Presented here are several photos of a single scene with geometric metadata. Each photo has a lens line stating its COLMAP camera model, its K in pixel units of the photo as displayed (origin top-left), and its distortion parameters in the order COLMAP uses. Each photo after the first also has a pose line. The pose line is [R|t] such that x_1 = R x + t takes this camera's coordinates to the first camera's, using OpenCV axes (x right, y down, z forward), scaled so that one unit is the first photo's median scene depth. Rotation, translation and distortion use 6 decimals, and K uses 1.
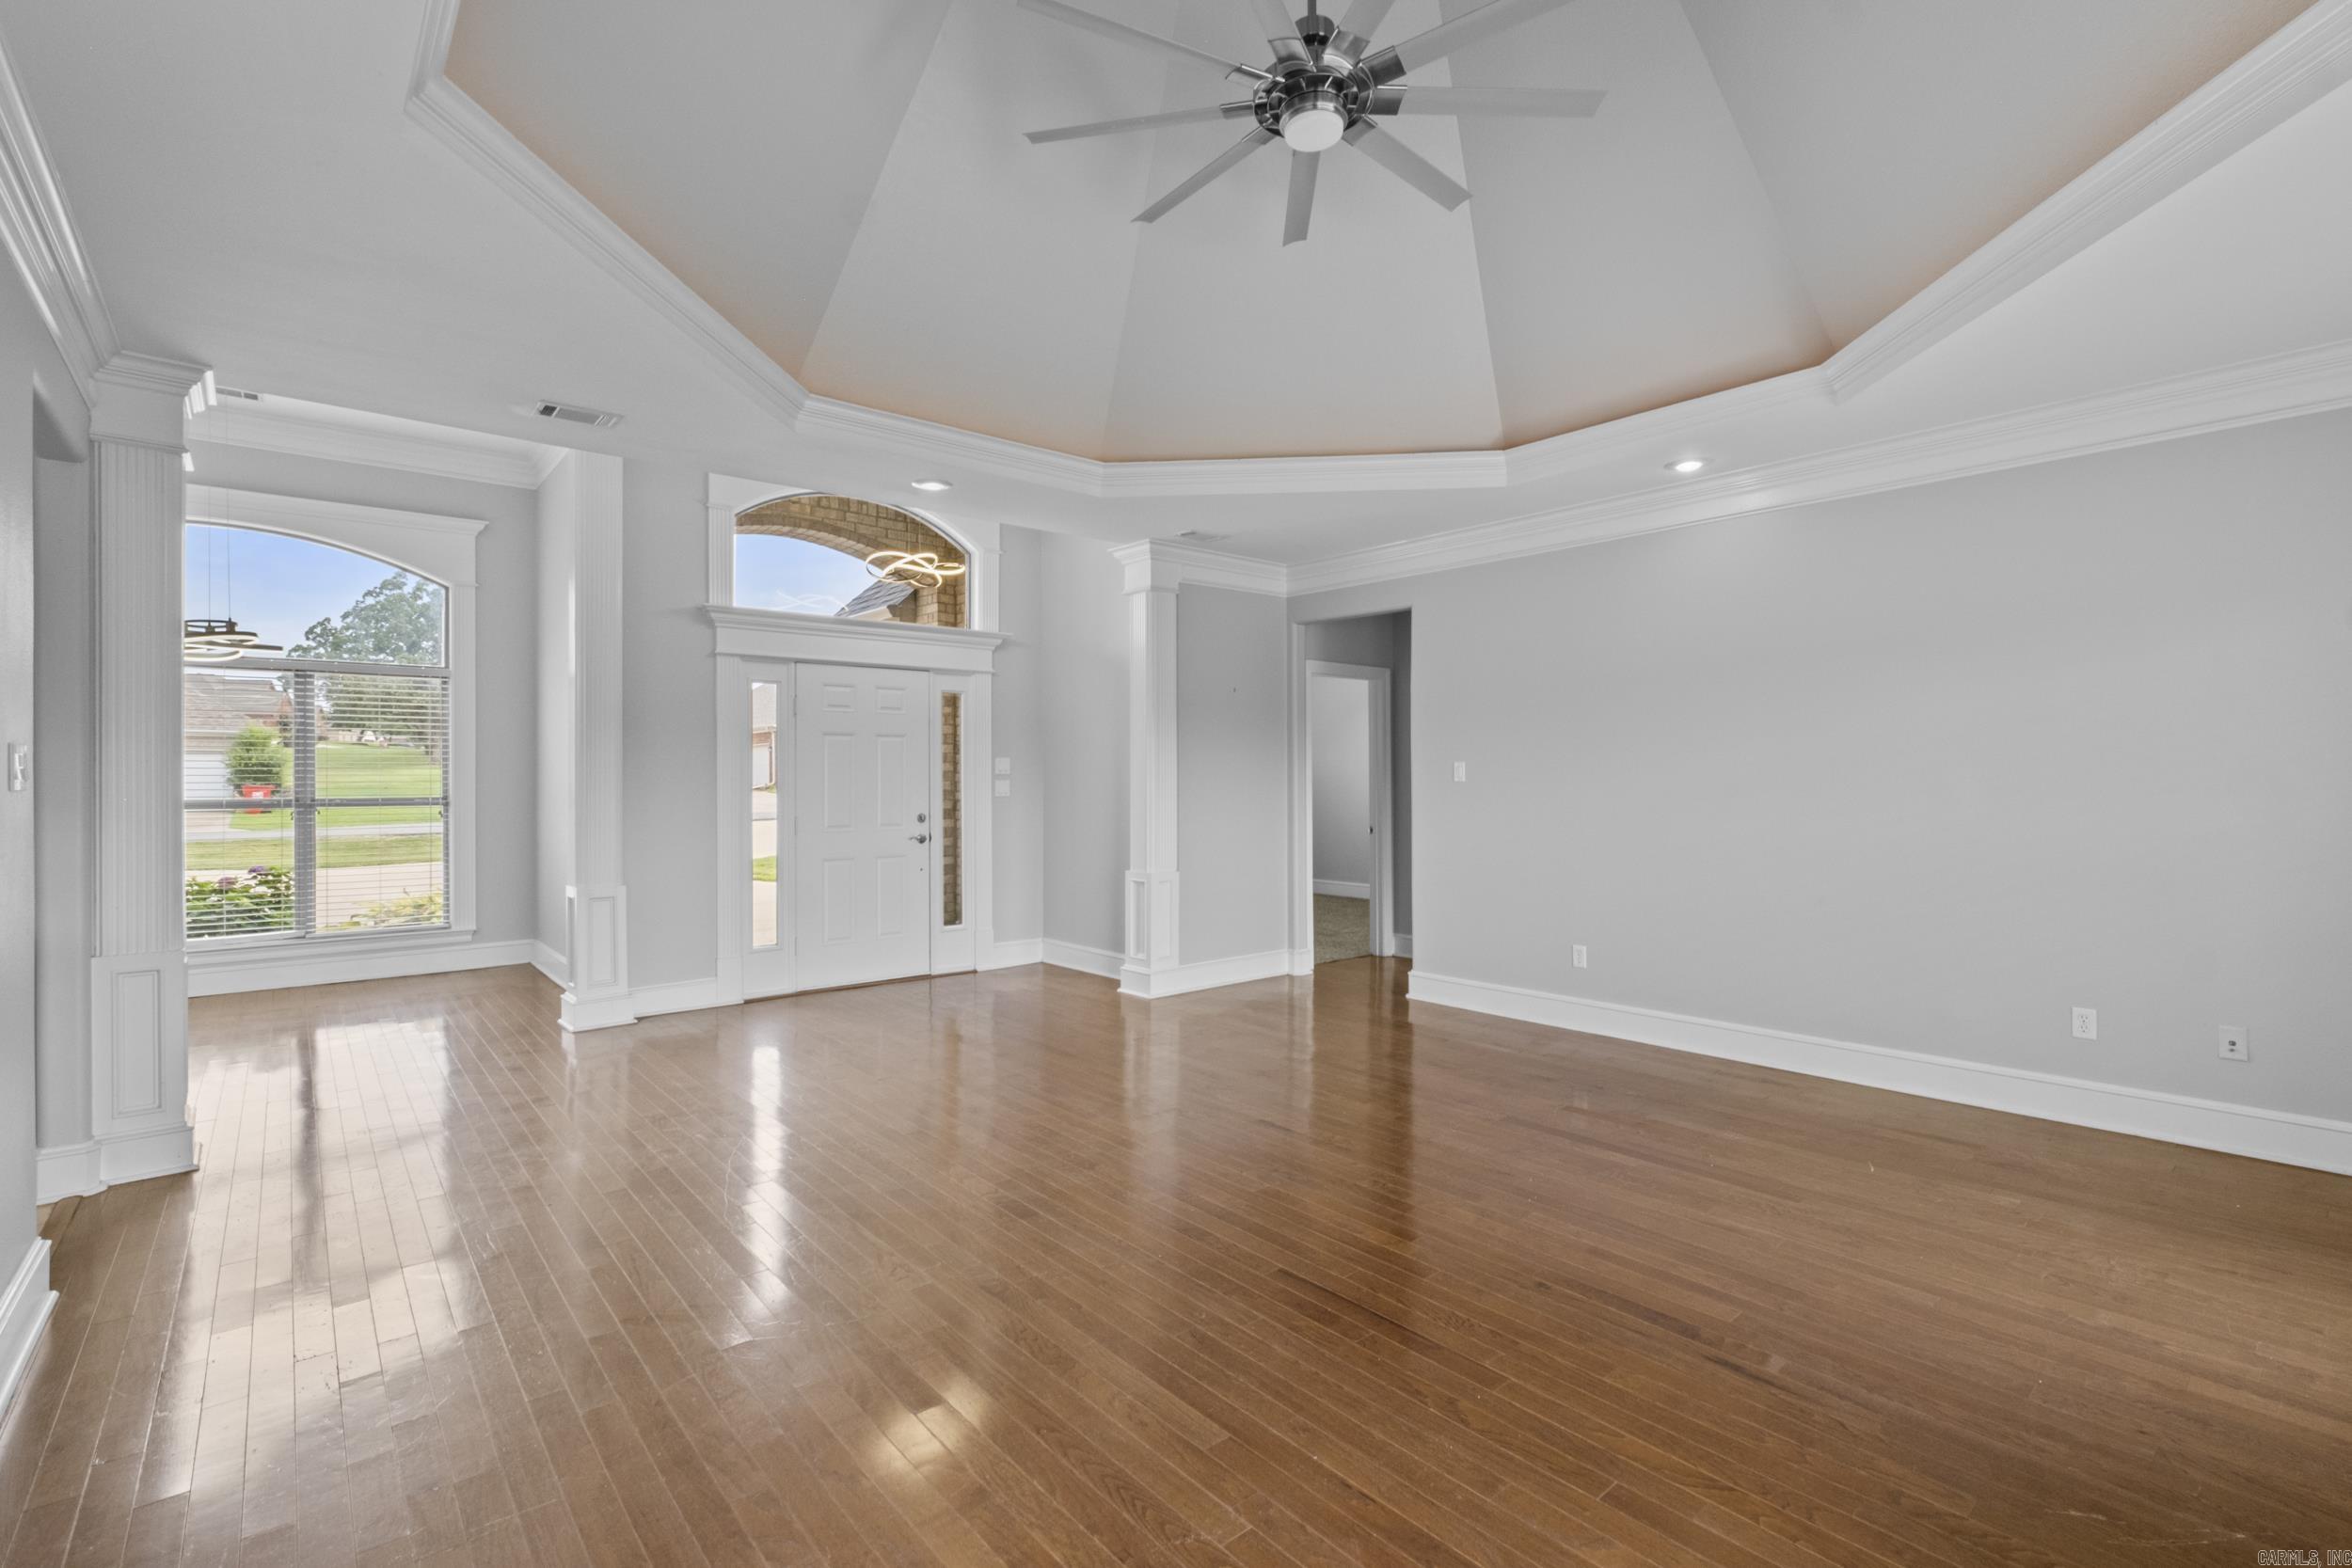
lens RADIAL K [[1050.5, 0, 1148.9], [0, 1050.5, 786.3], [0, 0, 1]] dist [-0.002829, -0.000035]
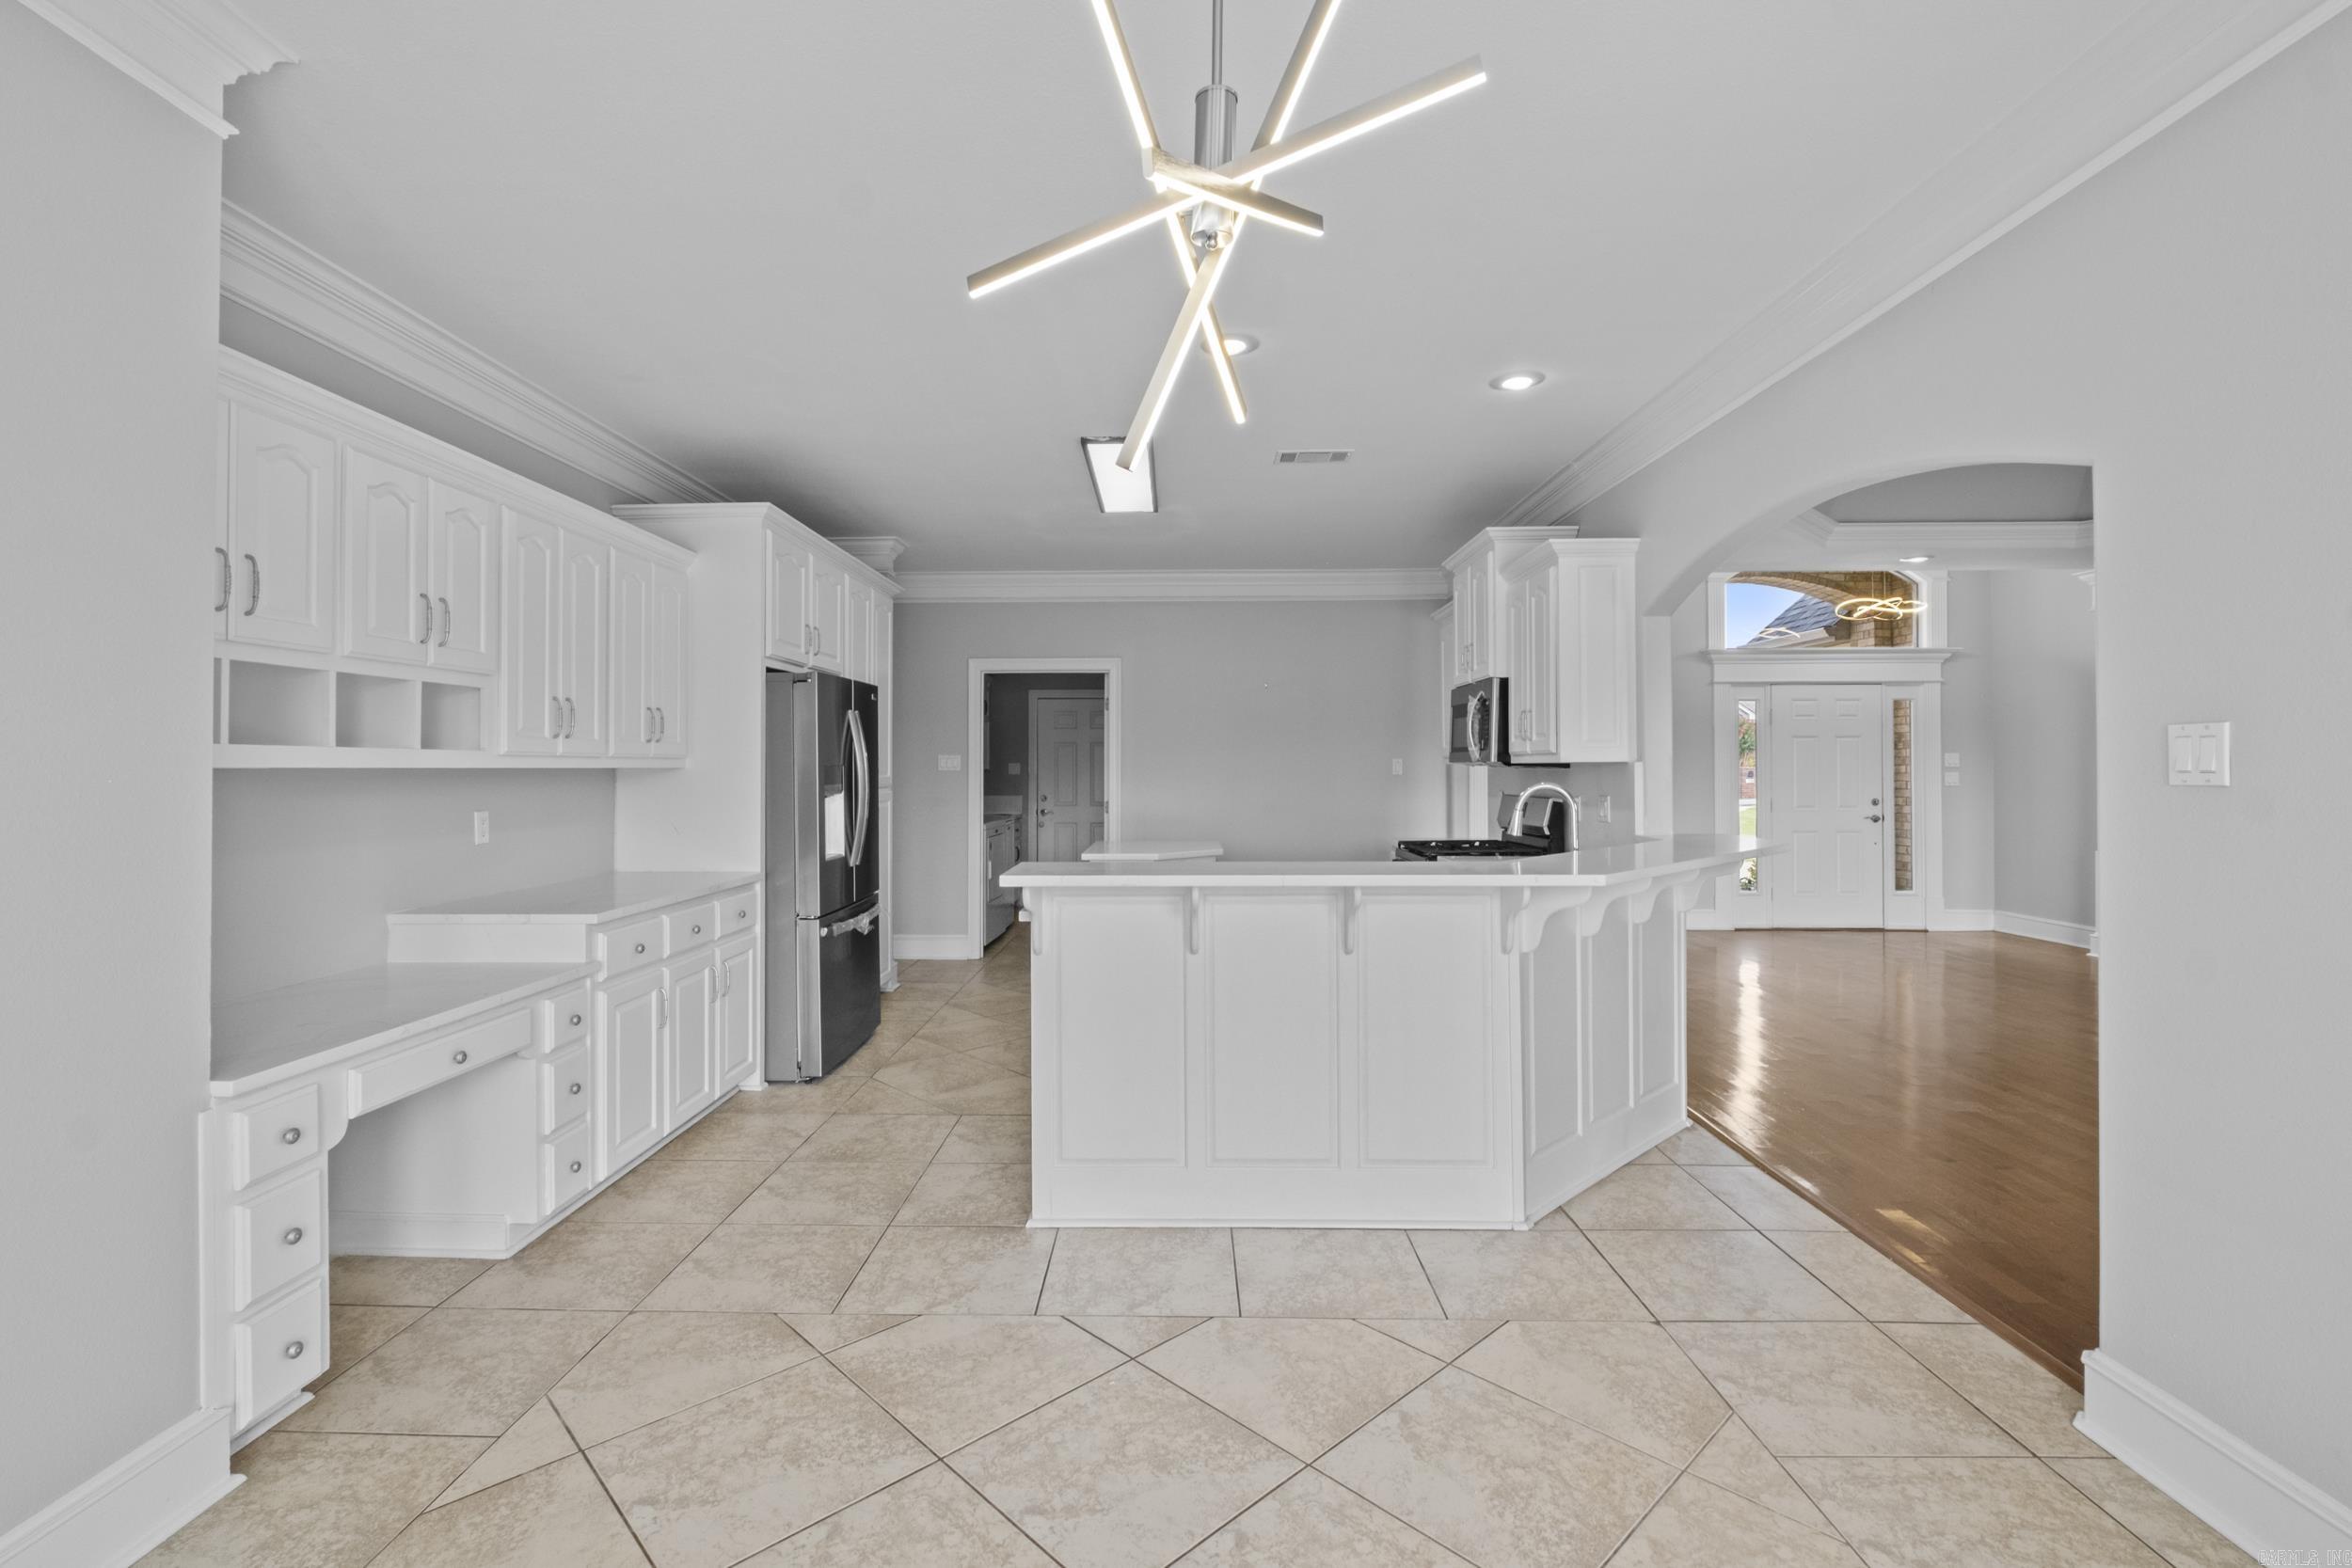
lens RADIAL K [[1039.2, 0, 1159.1], [0, 1039.2, 758.8], [0, 0, 1]] dist [-0.006247, 0.000166]
pose [[0.753719, -0.007670, -0.657152, -0.047626], [-0.005706, 0.999818, -0.018215, 0.006312], [0.657172, 0.017479, 0.753538, -0.481103]]
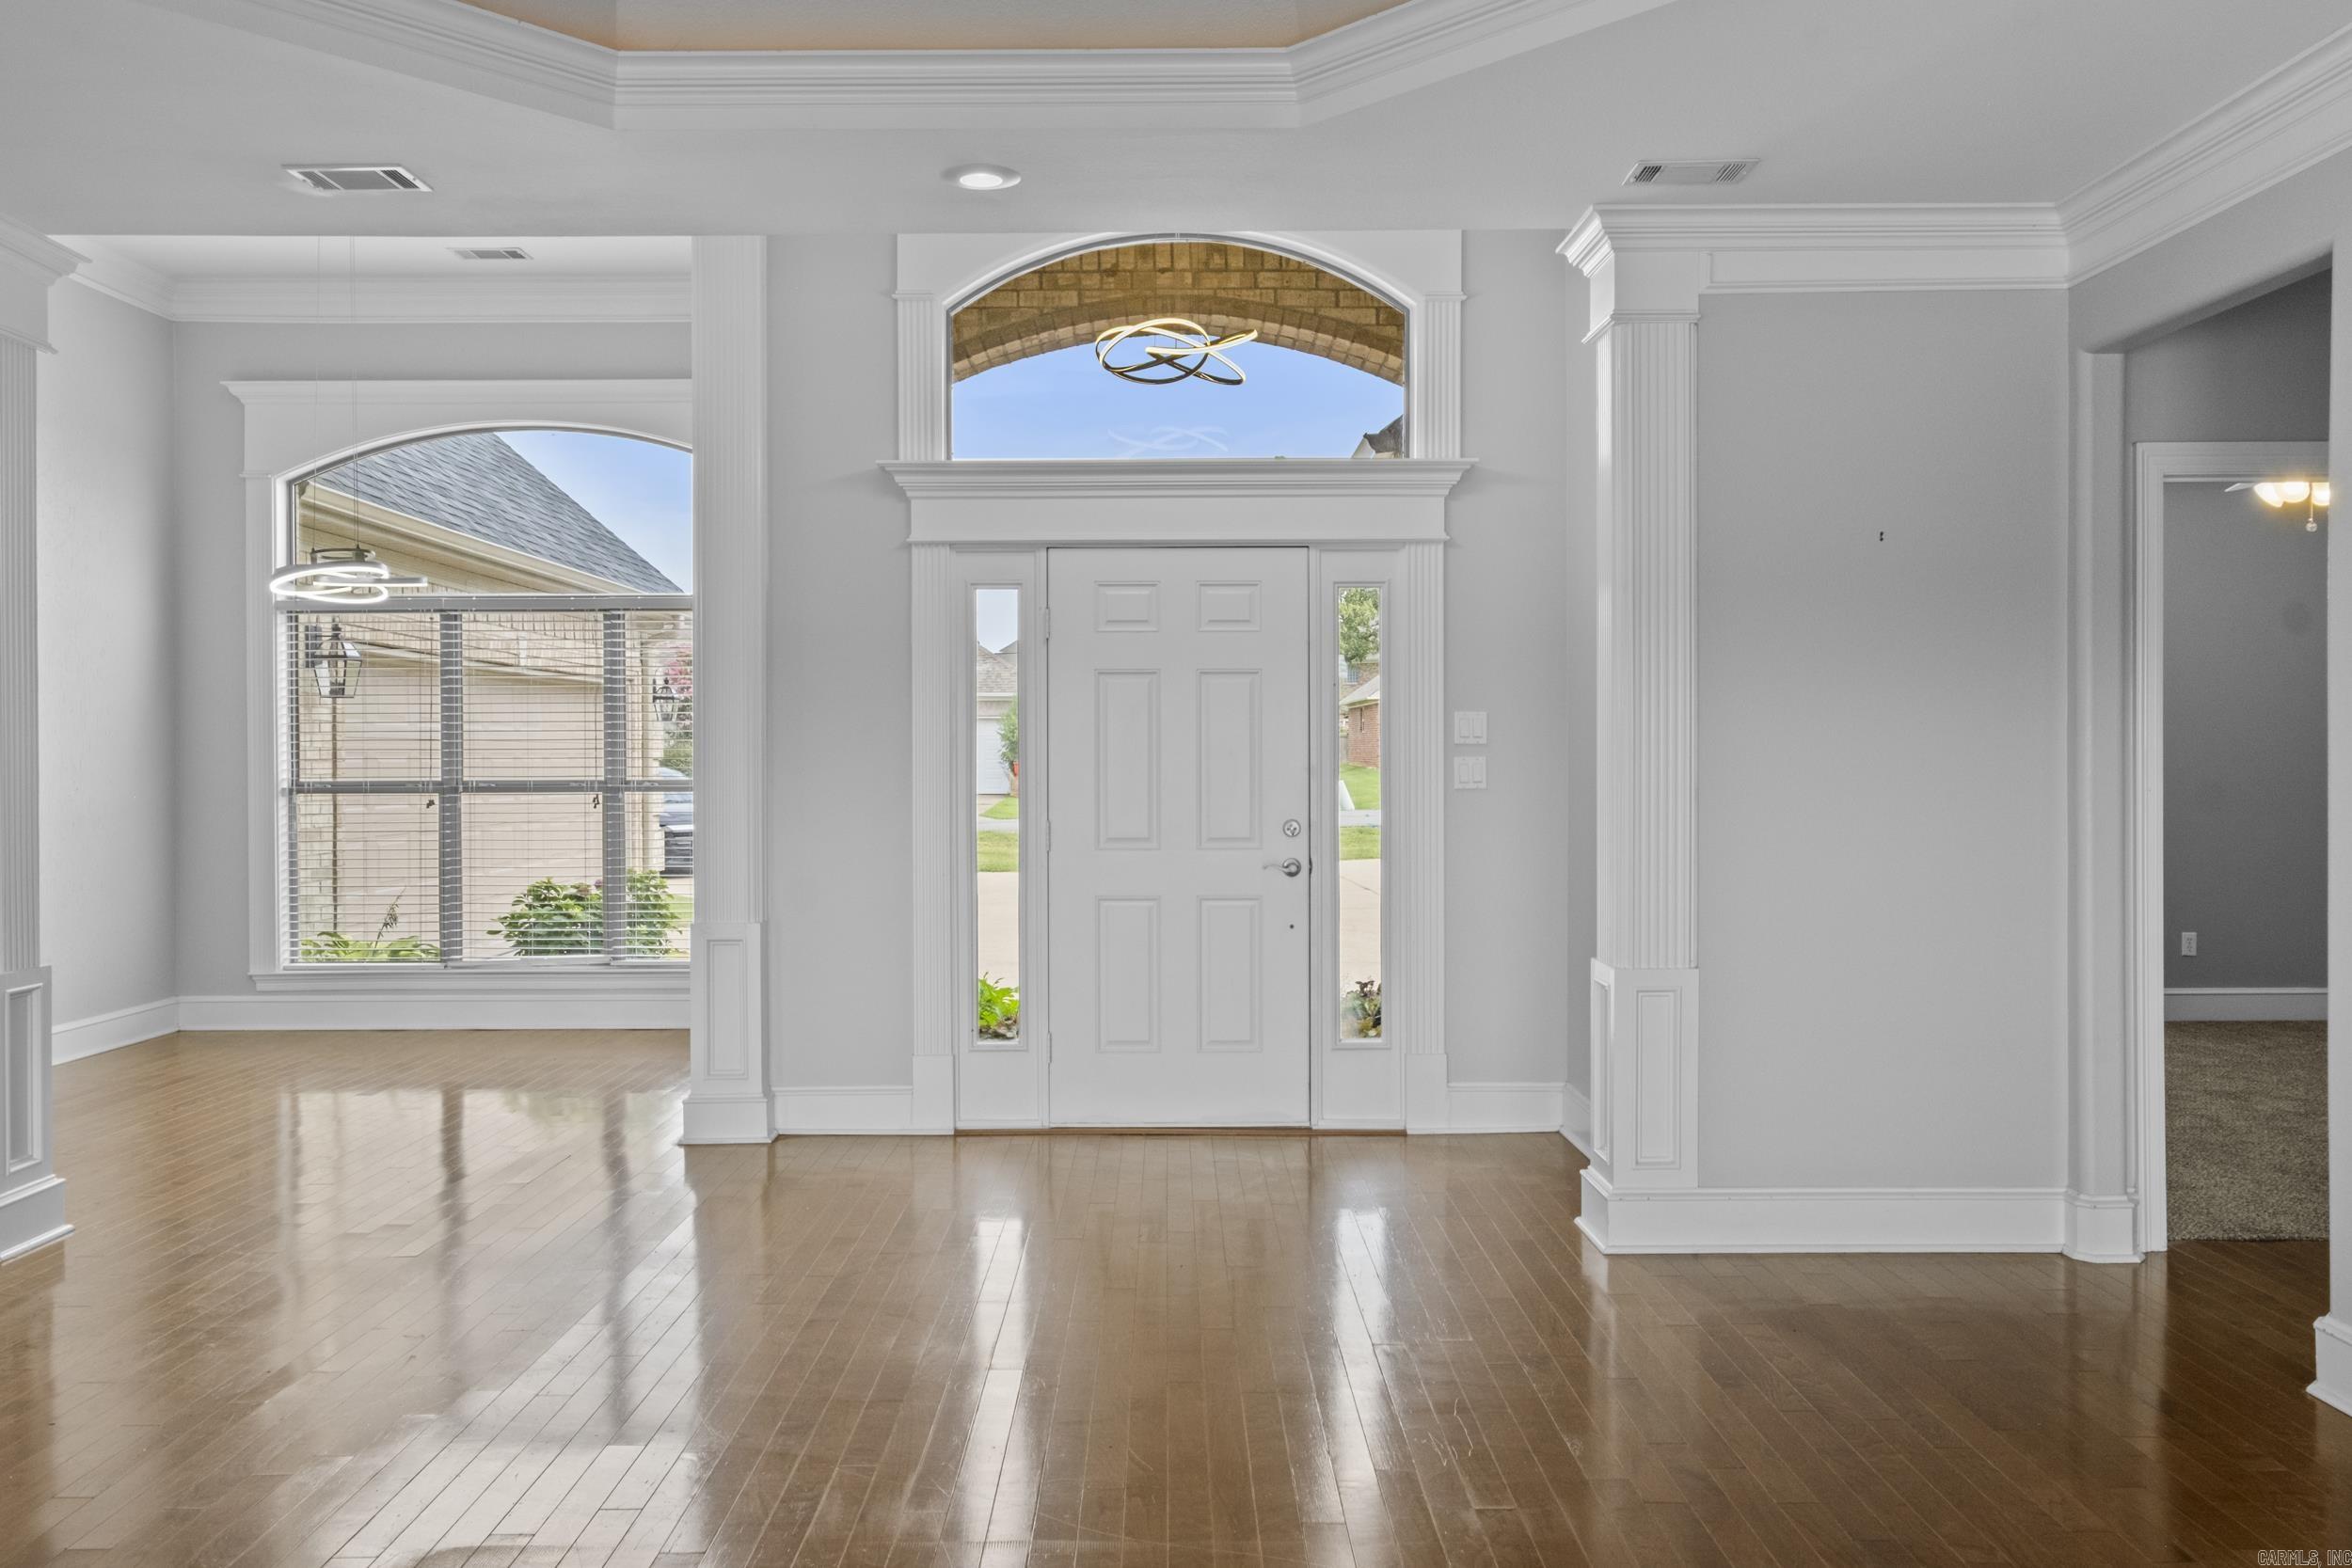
lens RADIAL K [[1742.1, 0, 1169.3], [0, 1742.1, 762.8], [0, 0, 1]] dist [-0.006769, 0.058156]
pose [[0.771246, 0.002260, -0.636533, 0.286537], [-0.003377, 0.999994, -0.000541, -0.001537], [0.636528, 0.002567, 0.771249, 0.285507]]
